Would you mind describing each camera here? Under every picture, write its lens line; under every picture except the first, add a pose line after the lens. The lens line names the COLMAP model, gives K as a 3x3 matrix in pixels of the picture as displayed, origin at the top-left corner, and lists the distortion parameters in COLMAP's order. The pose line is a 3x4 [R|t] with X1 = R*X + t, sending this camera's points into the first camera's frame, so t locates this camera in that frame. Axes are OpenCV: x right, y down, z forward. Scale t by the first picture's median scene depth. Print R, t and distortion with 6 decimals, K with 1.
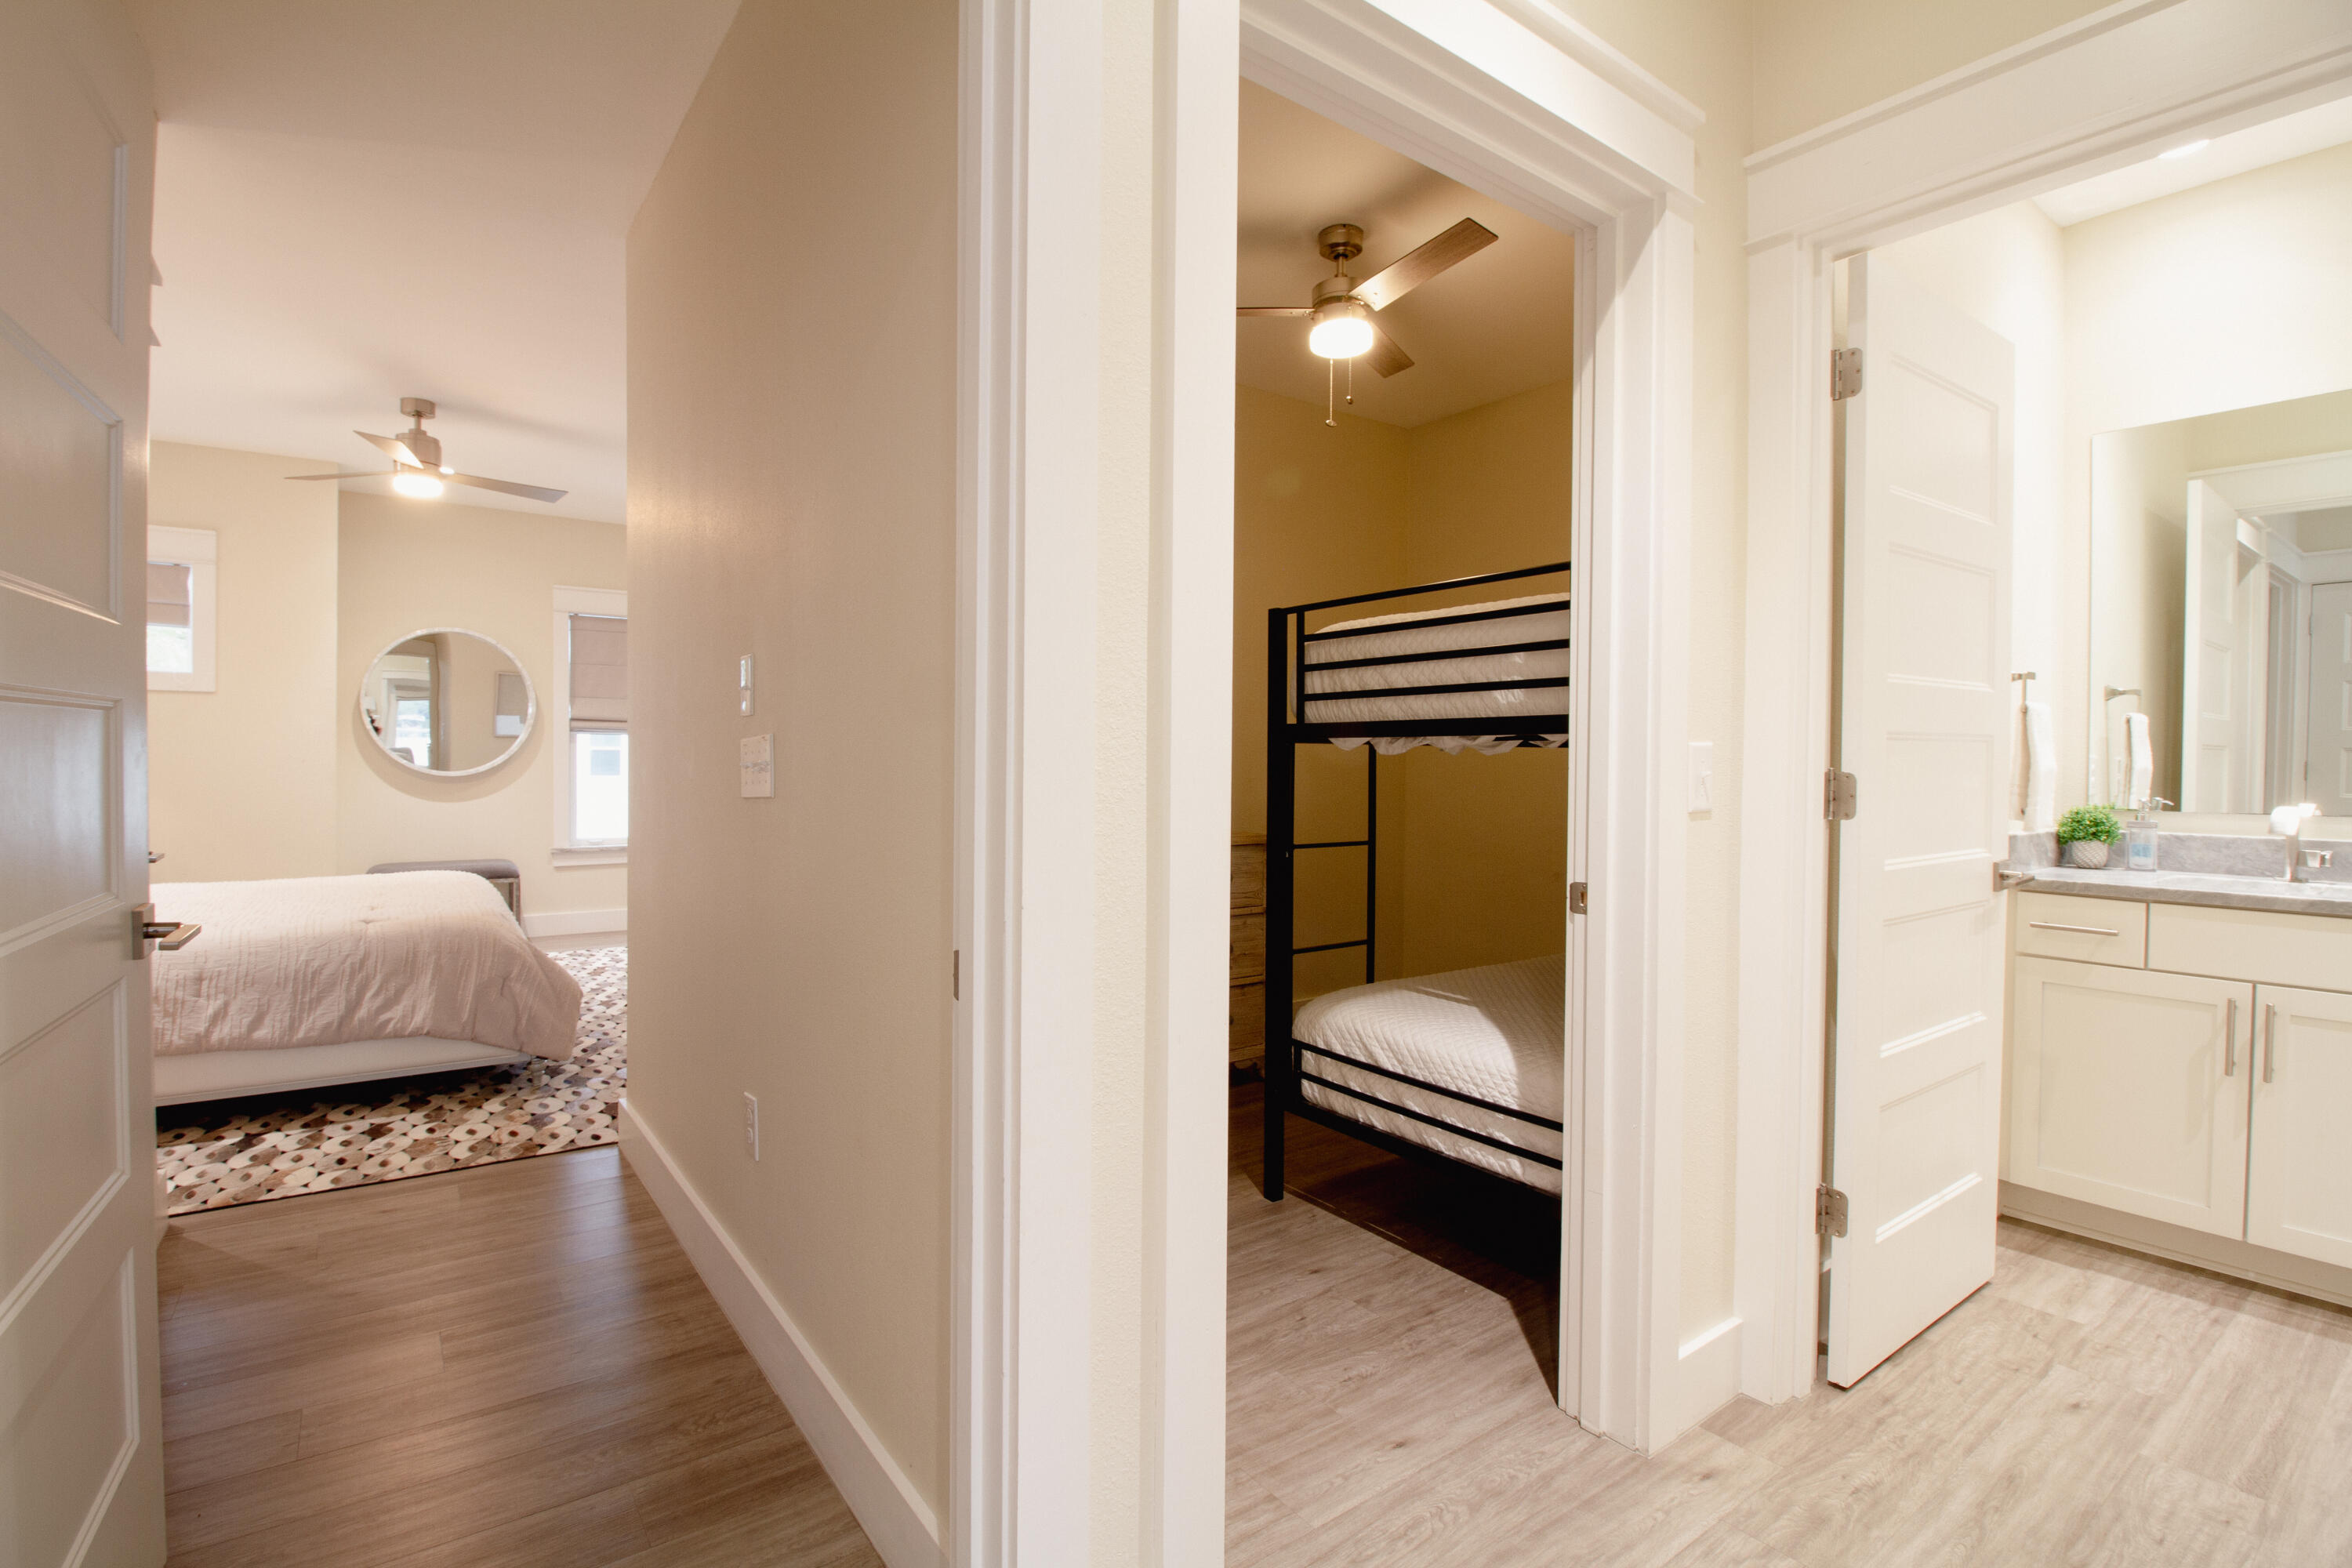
lens RADIAL K [[1083.1, 0, 1162.8], [0, 1083.1, 774.6], [0, 0, 1]] dist [0.006034, -0.016524]
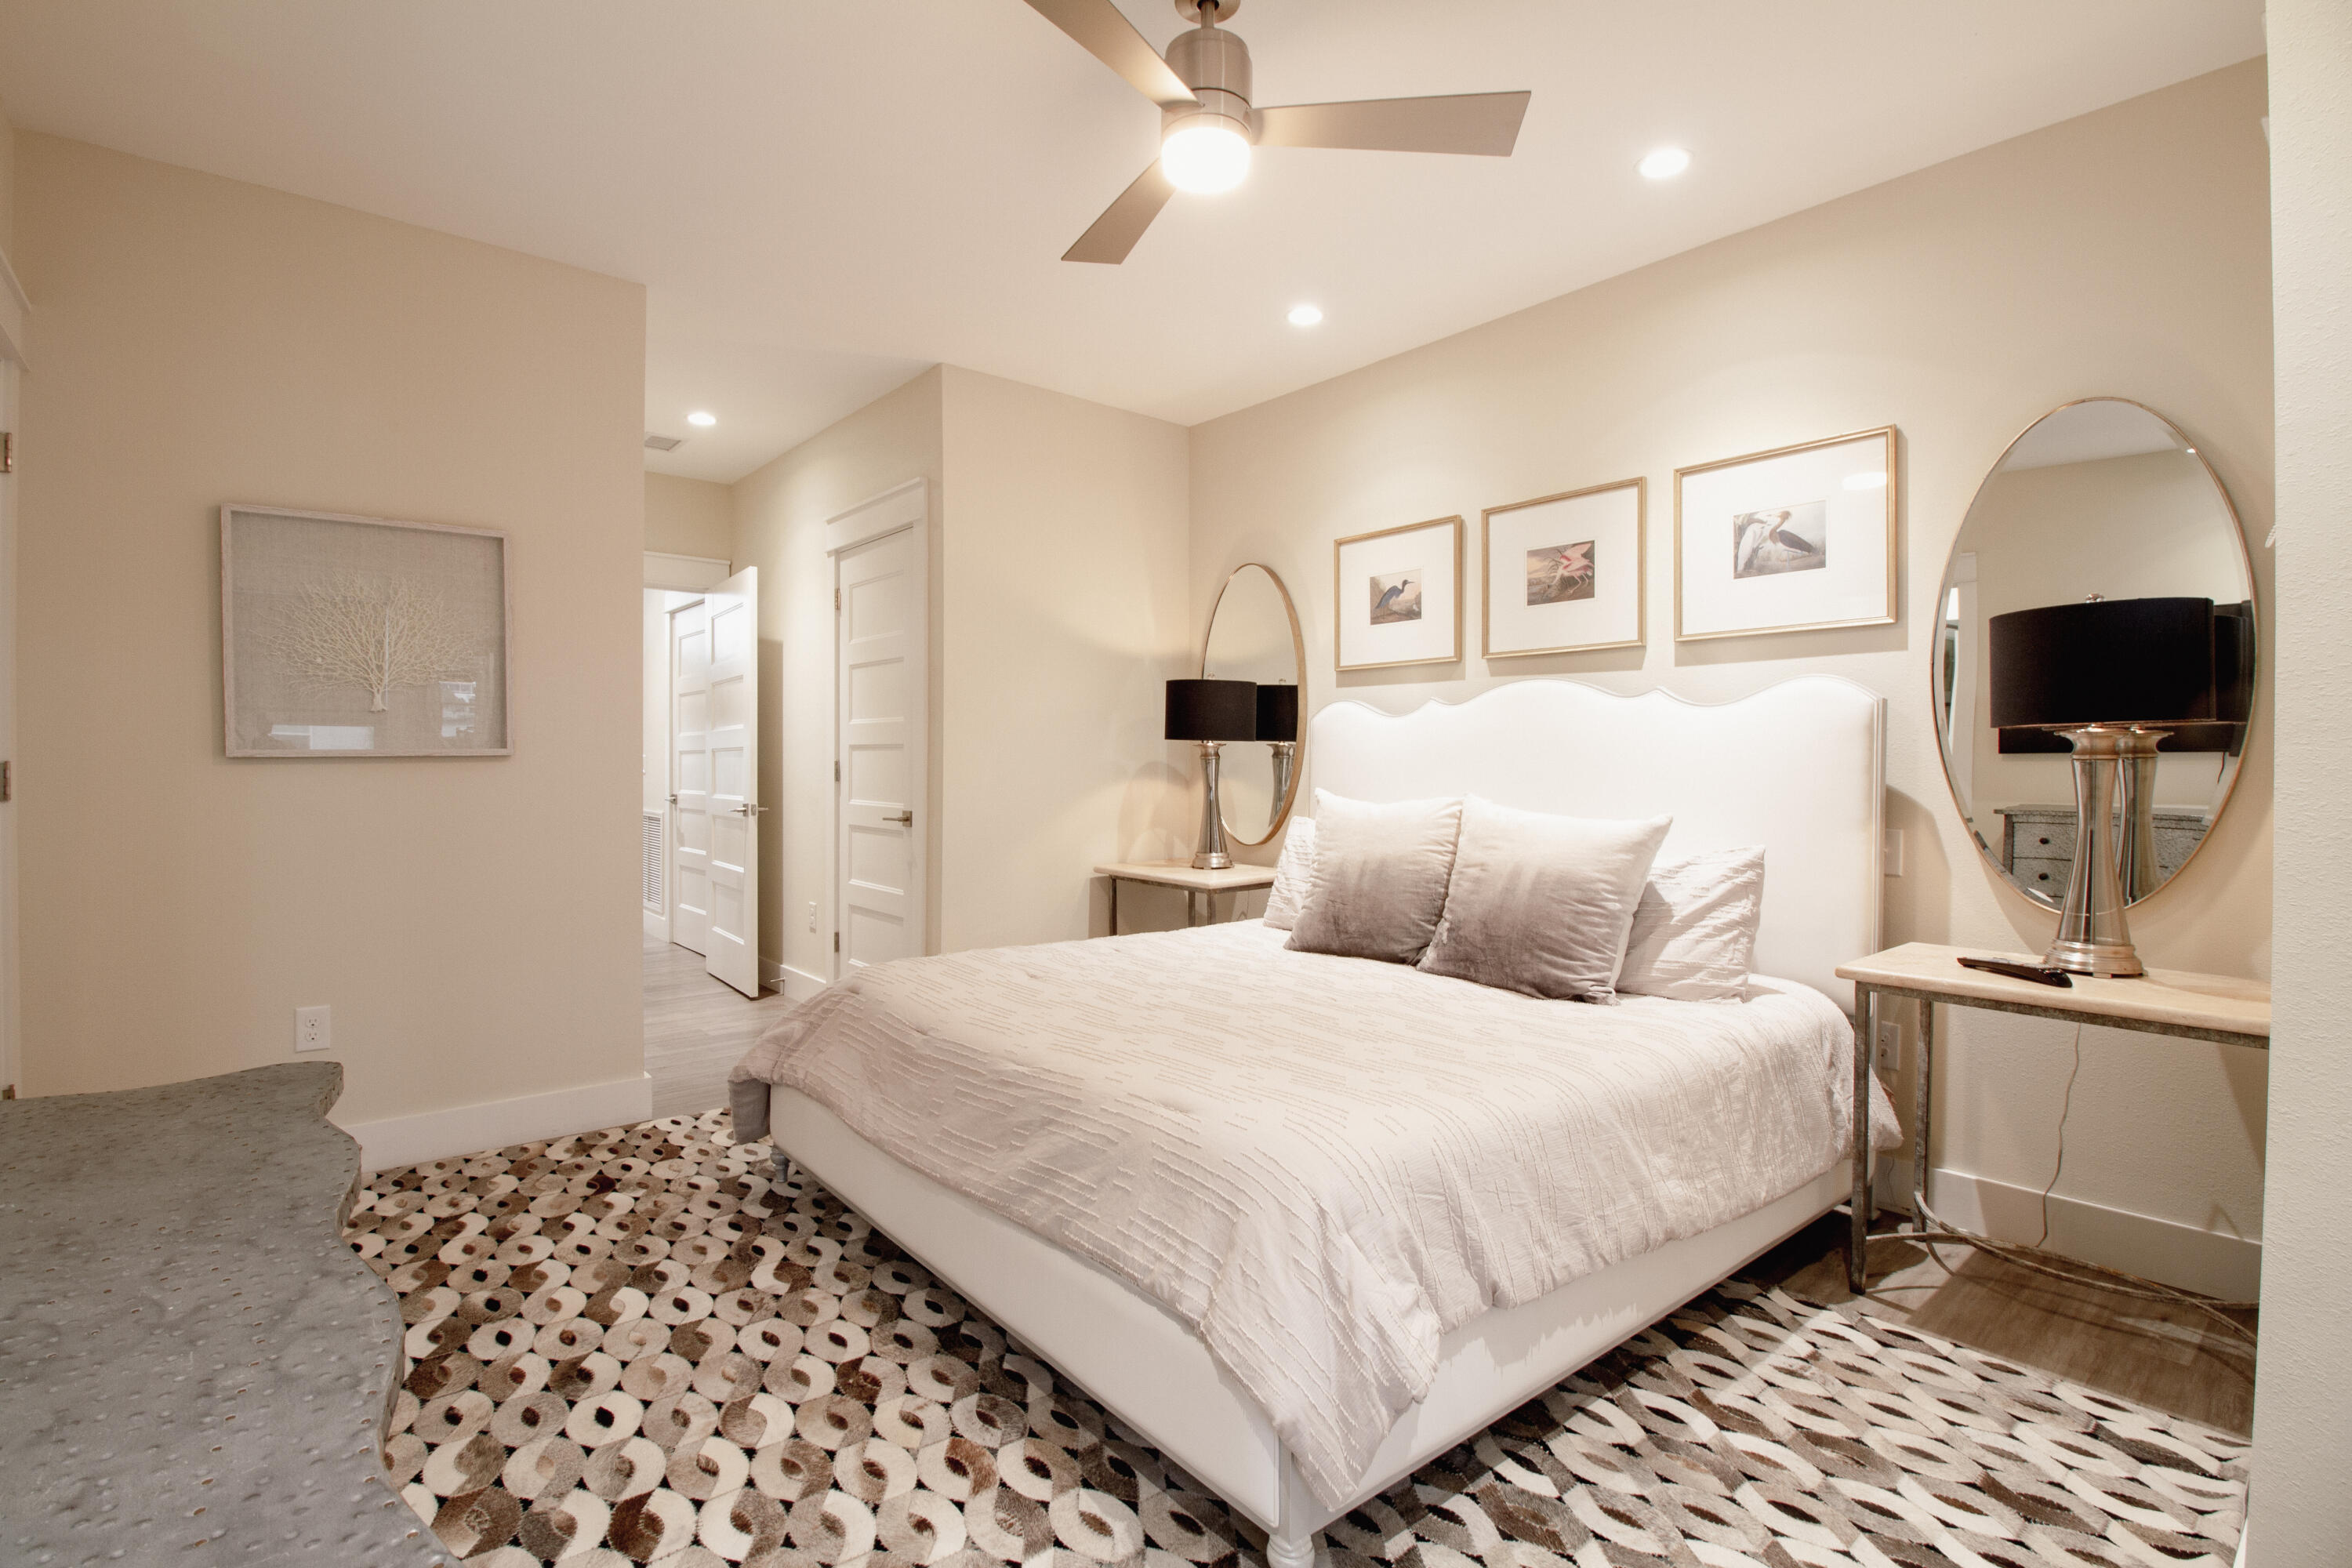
lens RADIAL K [[1084.4, 0, 1159.7], [0, 1084.4, 772.9], [0, 0, 1]] dist [-0.001123, -0.013199]
pose [[-0.997750, -0.012265, -0.065919, -0.798430], [-0.013742, 0.999664, 0.022000, -0.029306], [0.065627, 0.022856, -0.997582, 1.799549]]
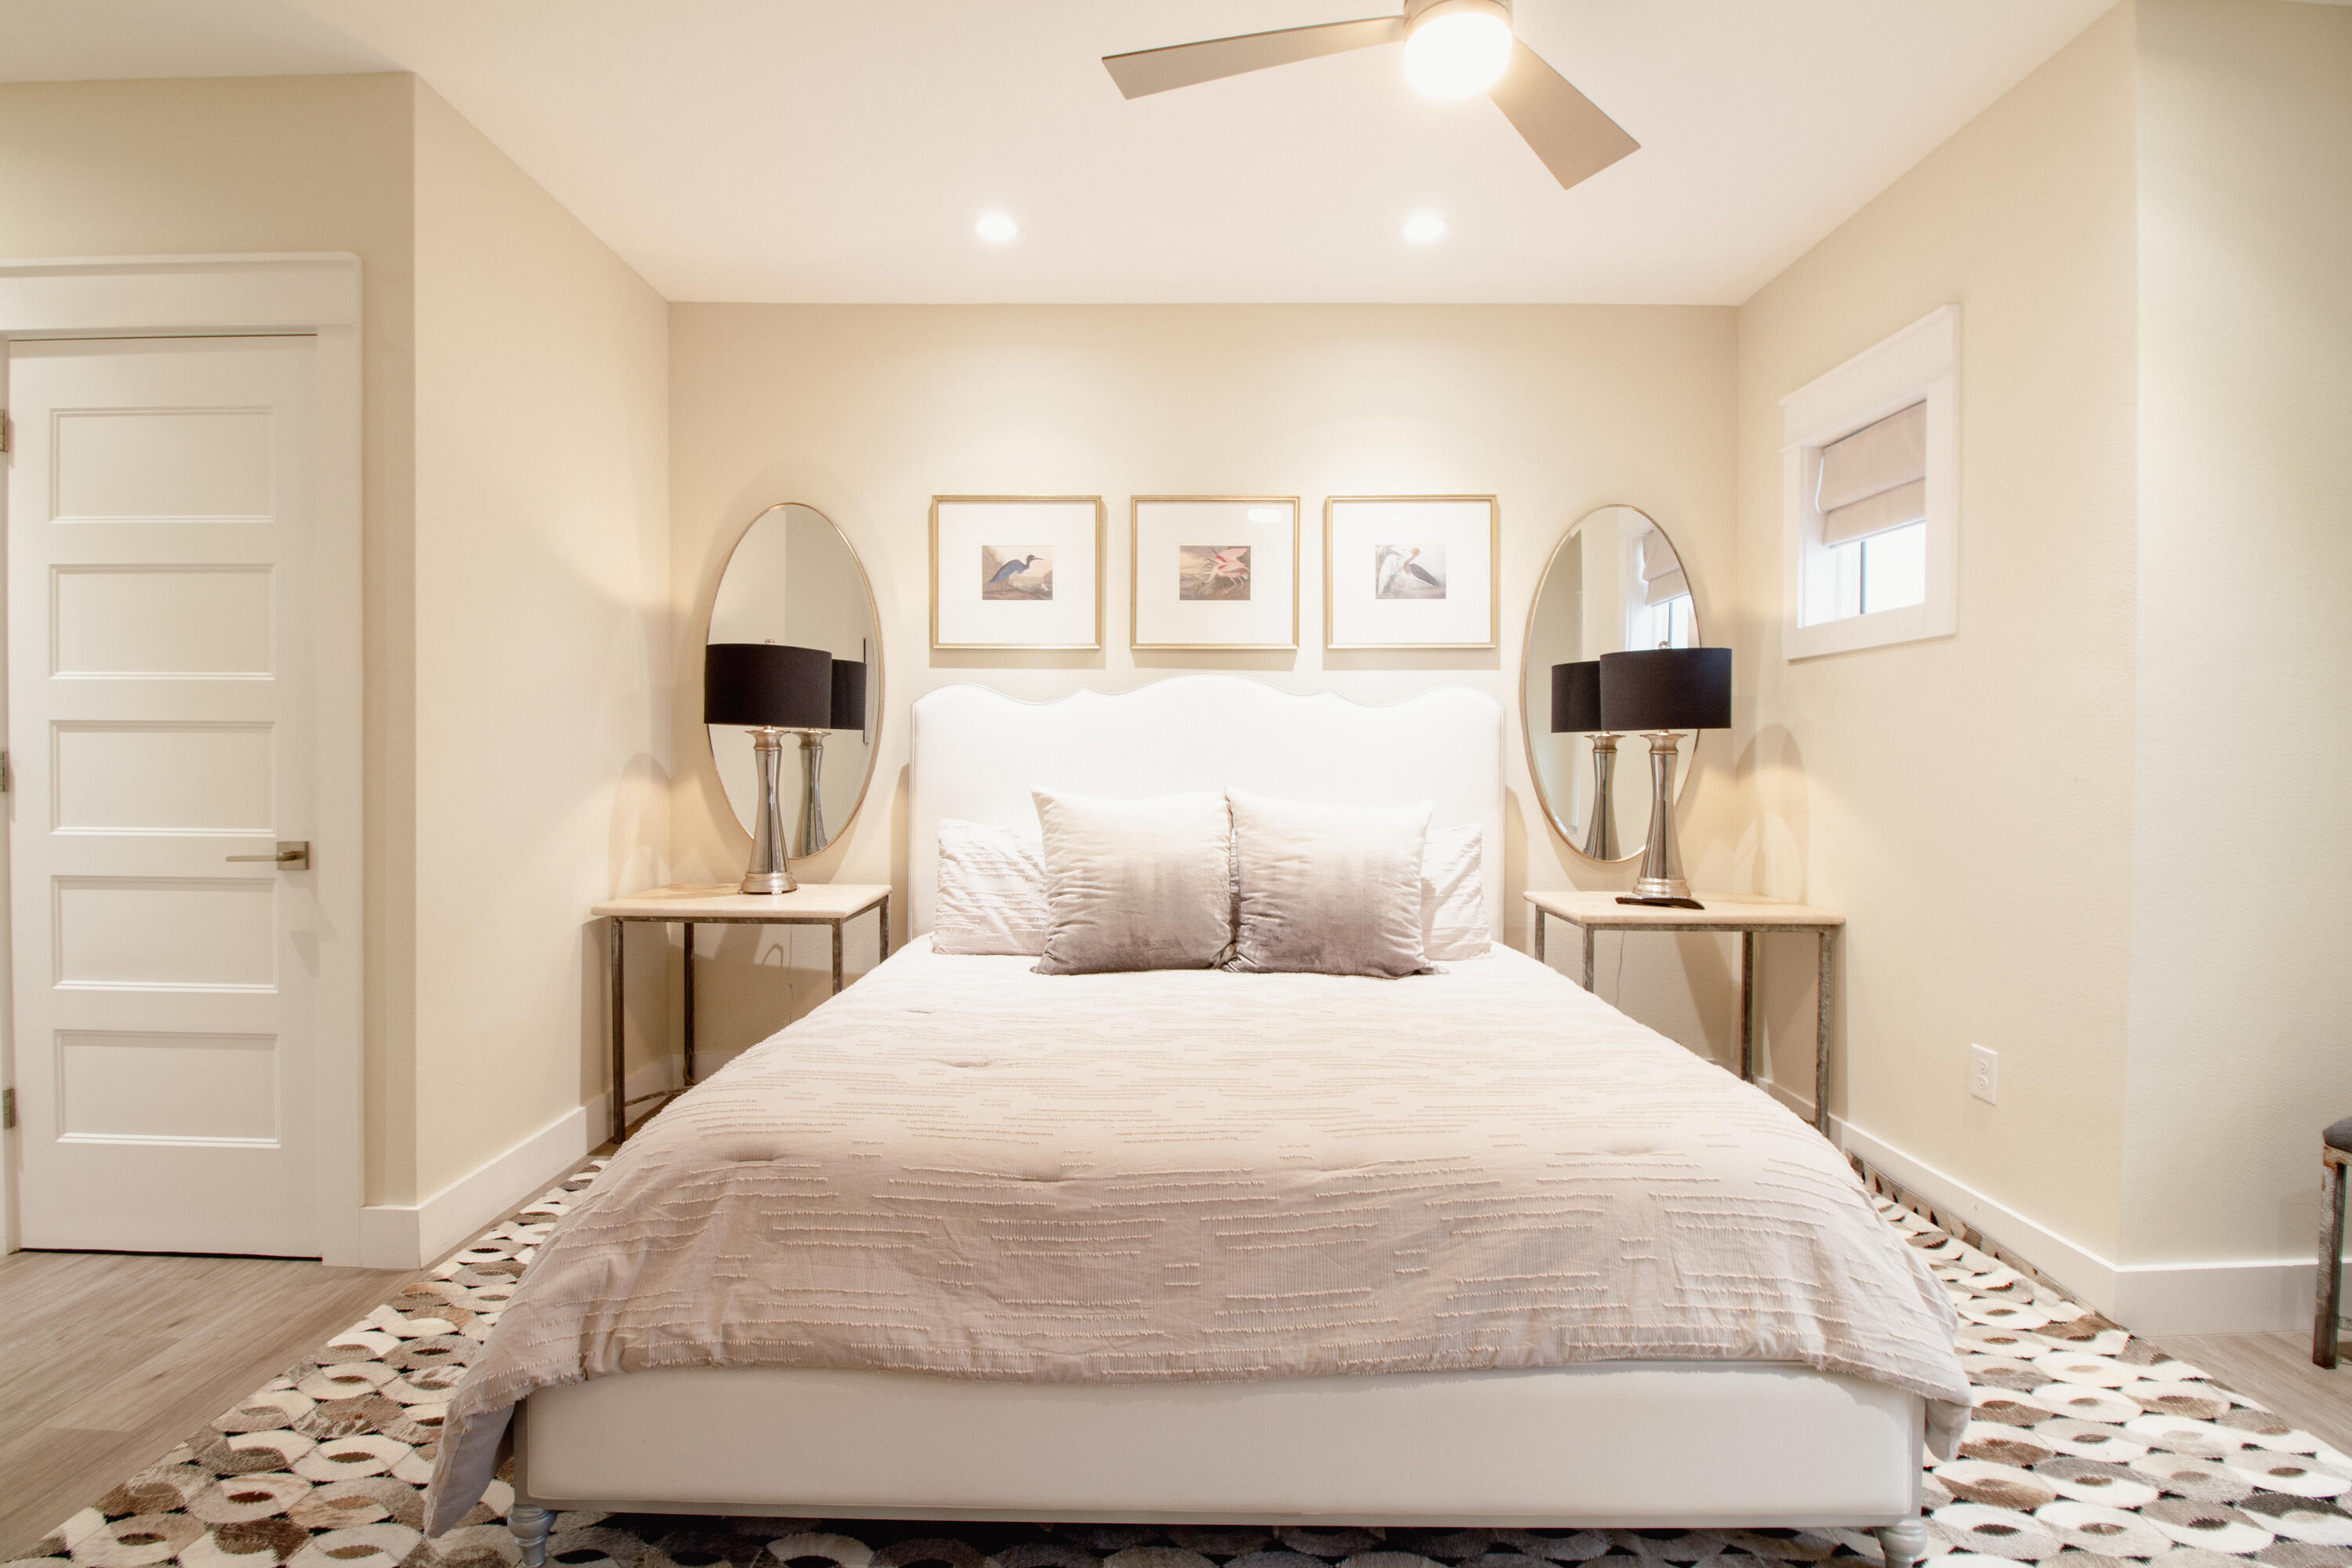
lens RADIAL K [[1084.4, 0, 1159.7], [0, 1084.4, 772.9], [0, 0, 1]] dist [-0.001123, -0.013199]
pose [[-0.589297, 0.000634, -0.807916, -0.392179], [-0.019372, 0.999701, 0.014915, -0.020213], [0.807684, 0.024441, -0.589108, 1.422871]]
